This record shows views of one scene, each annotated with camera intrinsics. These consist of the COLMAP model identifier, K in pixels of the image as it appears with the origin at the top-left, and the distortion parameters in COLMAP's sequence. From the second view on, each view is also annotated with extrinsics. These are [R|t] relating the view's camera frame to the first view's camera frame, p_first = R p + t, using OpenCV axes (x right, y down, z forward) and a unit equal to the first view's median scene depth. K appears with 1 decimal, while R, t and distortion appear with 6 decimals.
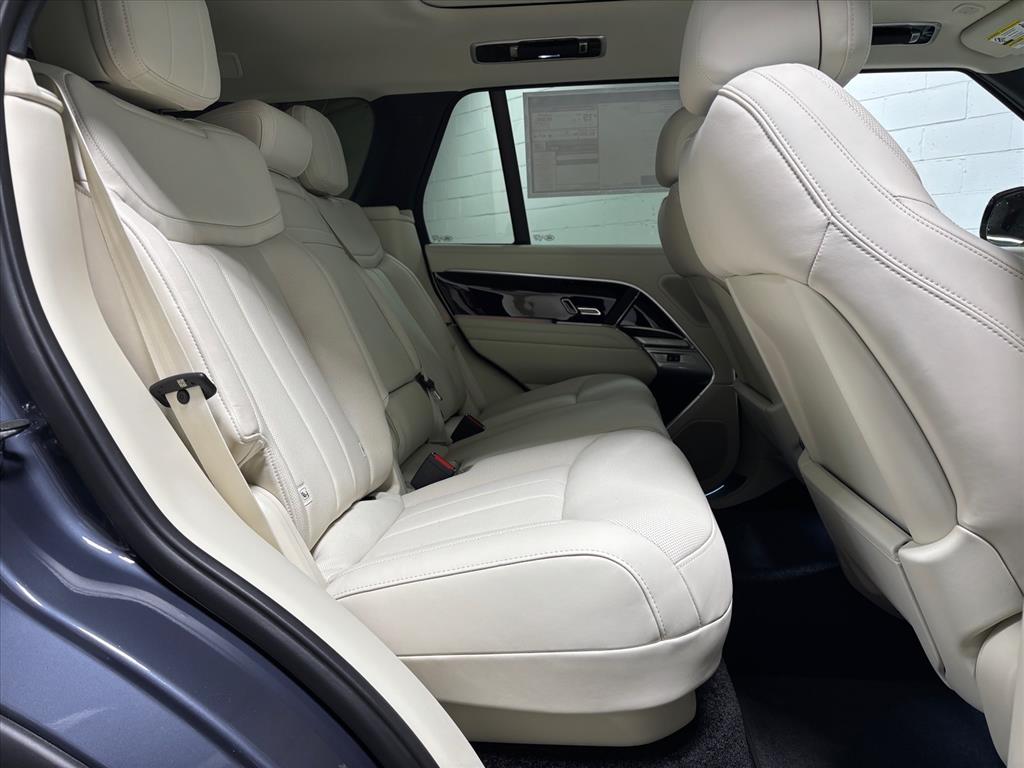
lens RADIAL K [[760.2, 0, 493.1], [0, 760.2, 387.4], [0, 0, 1]] dist [0.042334, -0.007345]
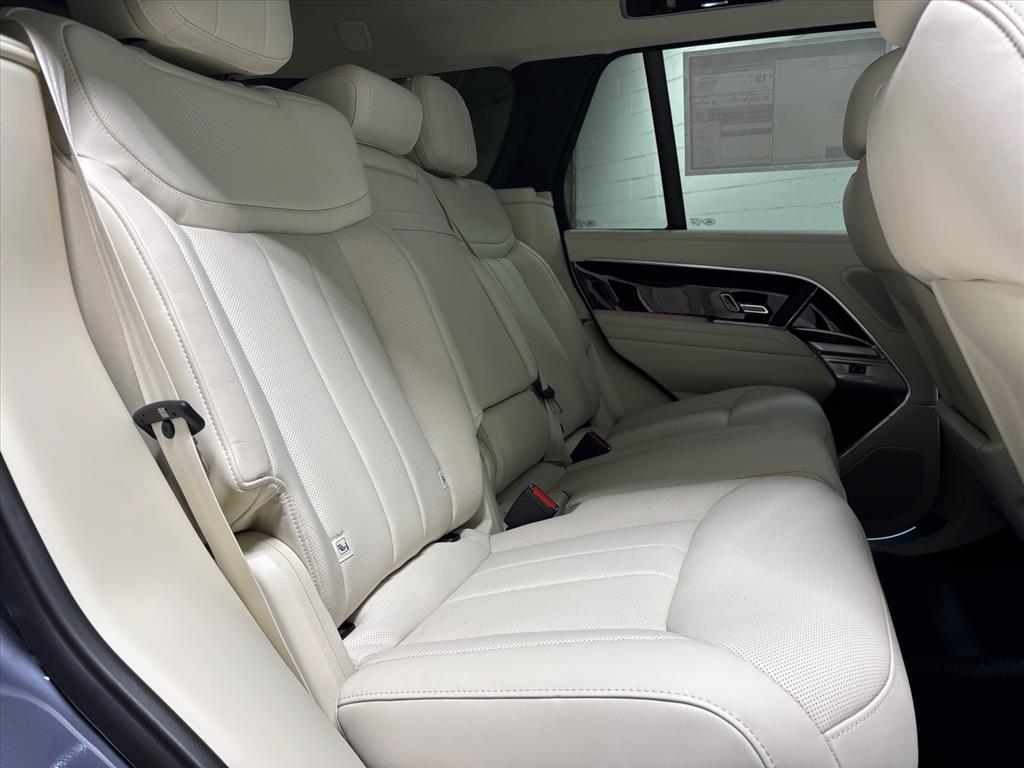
lens RADIAL K [[762.1, 0, 511.5], [0, 762.1, 384.0], [0, 0, 1]] dist [0.056542, -0.056759]
pose [[0.979701, 0.043686, -0.195646, 0.044285], [-0.040612, 0.998981, 0.019701, -0.031048], [0.196307, -0.011355, 0.980477, 0.145534]]
